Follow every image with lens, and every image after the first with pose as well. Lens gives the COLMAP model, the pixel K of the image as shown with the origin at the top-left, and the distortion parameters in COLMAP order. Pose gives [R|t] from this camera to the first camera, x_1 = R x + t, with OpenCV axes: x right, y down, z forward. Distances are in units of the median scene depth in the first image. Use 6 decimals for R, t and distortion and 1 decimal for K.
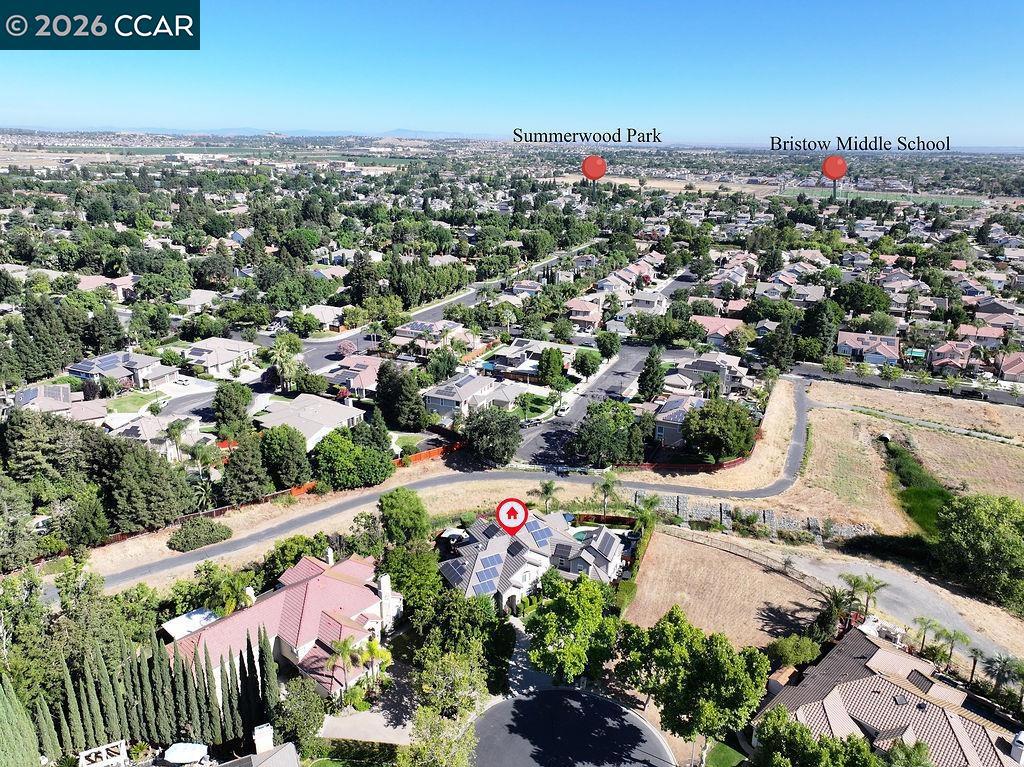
lens RADIAL K [[723.2, 0, 508.7], [0, 723.2, 384.3], [0, 0, 1]] dist [0.012358, 0.002899]
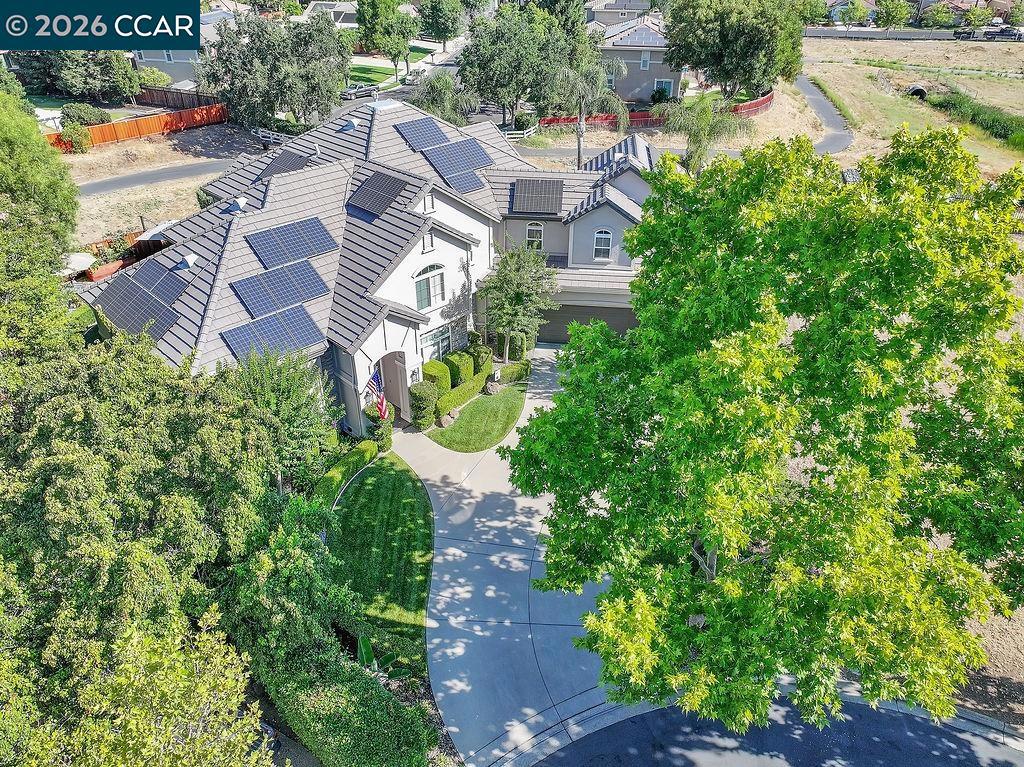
lens RADIAL K [[723.2, 0, 513.2], [0, 723.2, 380.5], [0, 0, 1]] dist [0.012358, 0.002899]
pose [[0.965279, -0.134588, 0.223882, -0.011727], [0.080032, 0.968211, 0.236984, 0.240342], [-0.248661, -0.210838, 0.945365, 0.733888]]
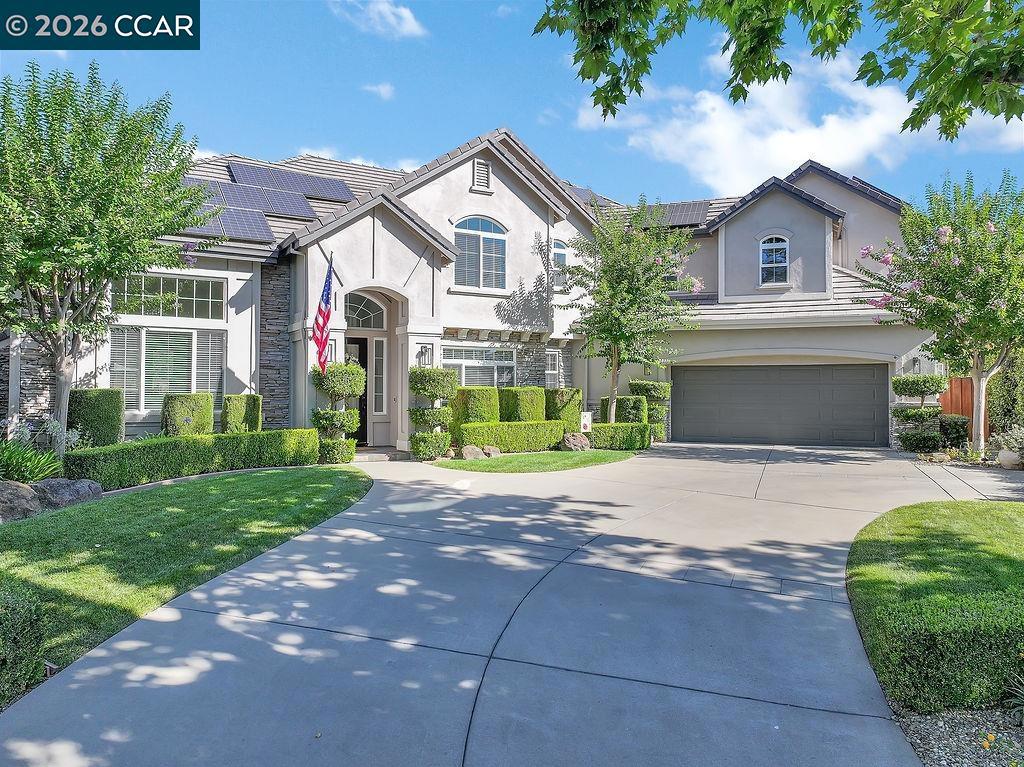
lens RADIAL K [[723.2, 0, 512.0], [0, 723.2, 385.8], [0, 0, 1]] dist [0.012358, 0.002899]
pose [[0.999946, 0.009249, -0.004744, 0.033338], [-0.010323, 0.937072, -0.348982, 0.360175], [0.001218, 0.349012, 0.937117, 0.858852]]
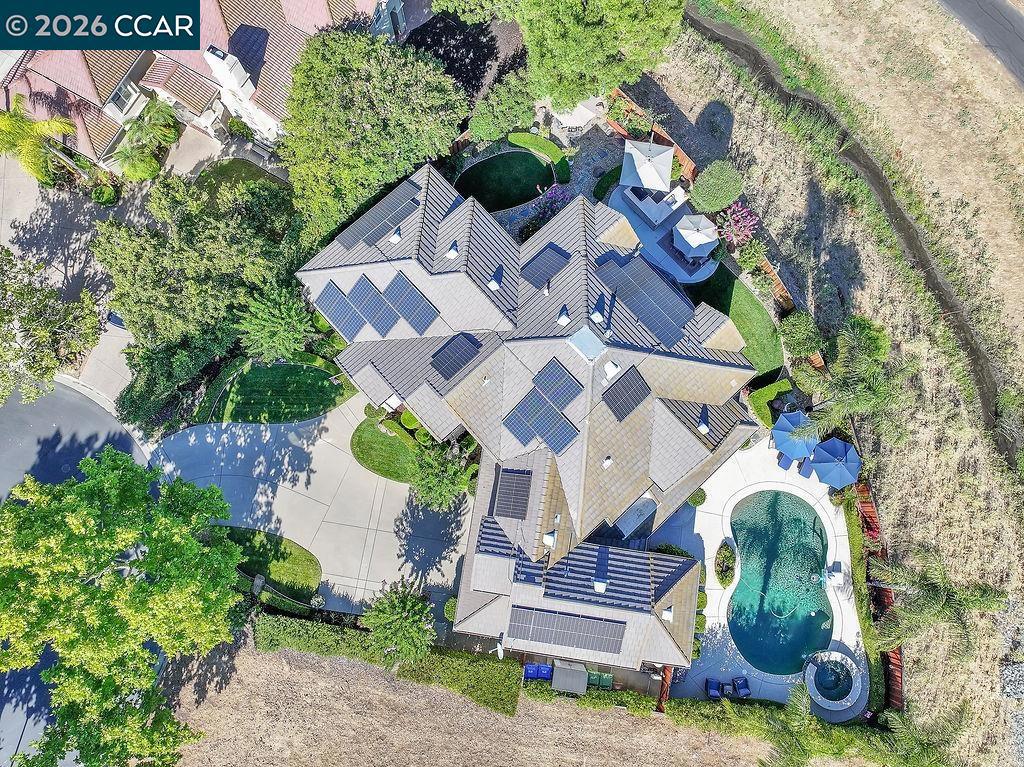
lens RADIAL K [[723.2, 0, 508.6], [0, 723.2, 386.9], [0, 0, 1]] dist [0.012358, 0.002899]
pose [[0.212960, 0.962545, -0.167795, 0.086832], [-0.348326, 0.235244, 0.907375, -0.085431], [0.912862, -0.134787, 0.385377, 0.916072]]
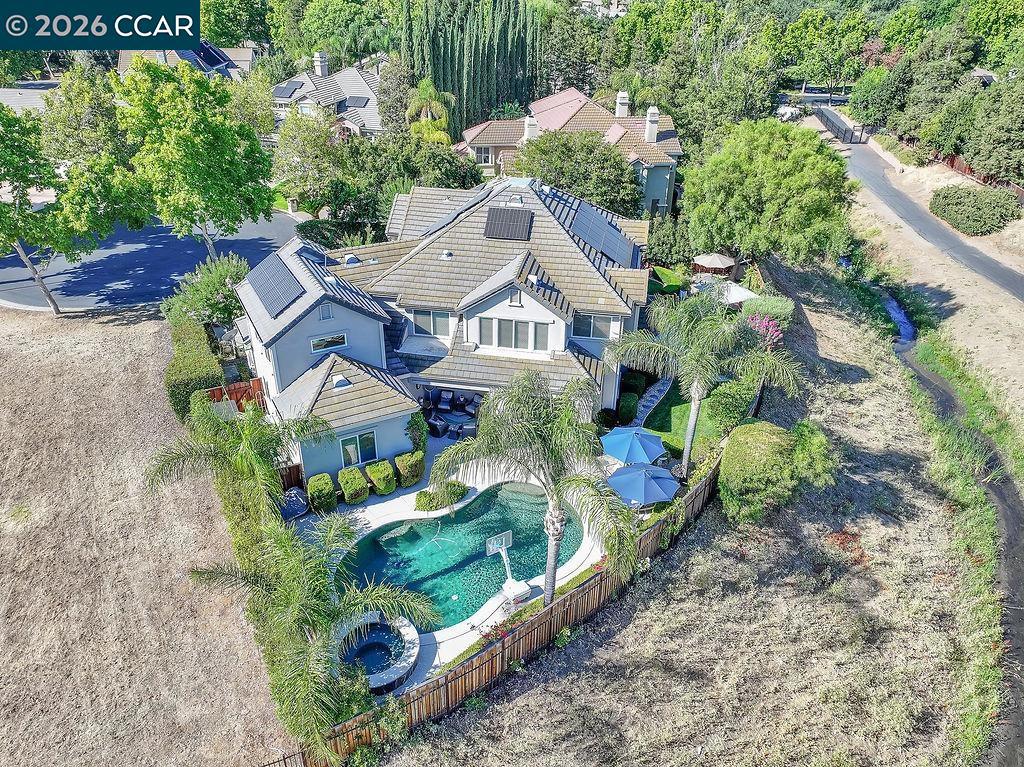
lens RADIAL K [[723.2, 0, 513.2], [0, 723.2, 382.8], [0, 0, 1]] dist [0.012358, 0.002899]
pose [[-0.651761, 0.370266, -0.661900, 0.302057], [-0.276618, 0.696557, 0.662035, 0.025929], [0.706180, 0.614582, -0.351566, 1.266407]]
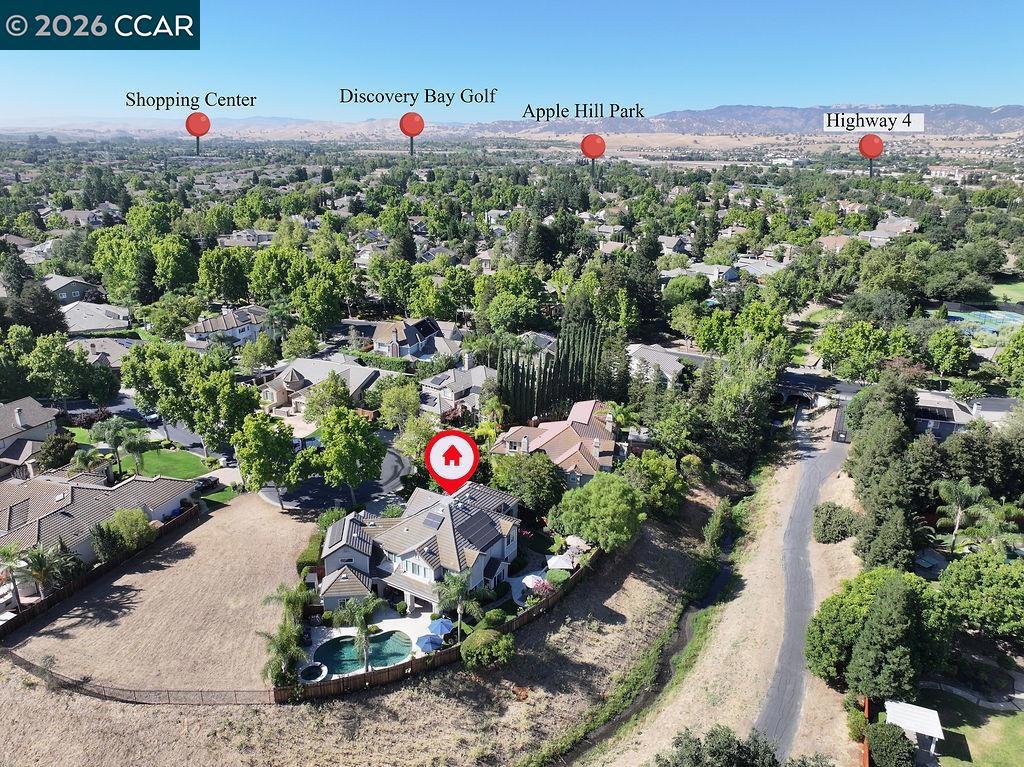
lens RADIAL K [[723.2, 0, 515.8], [0, 723.2, 383.6], [0, 0, 1]] dist [0.012358, 0.002899]
pose [[-0.879444, 0.139853, -0.454995, 0.316932], [-0.178892, 0.788686, 0.588194, -0.424332], [0.441108, 0.598678, -0.668587, 1.597109]]
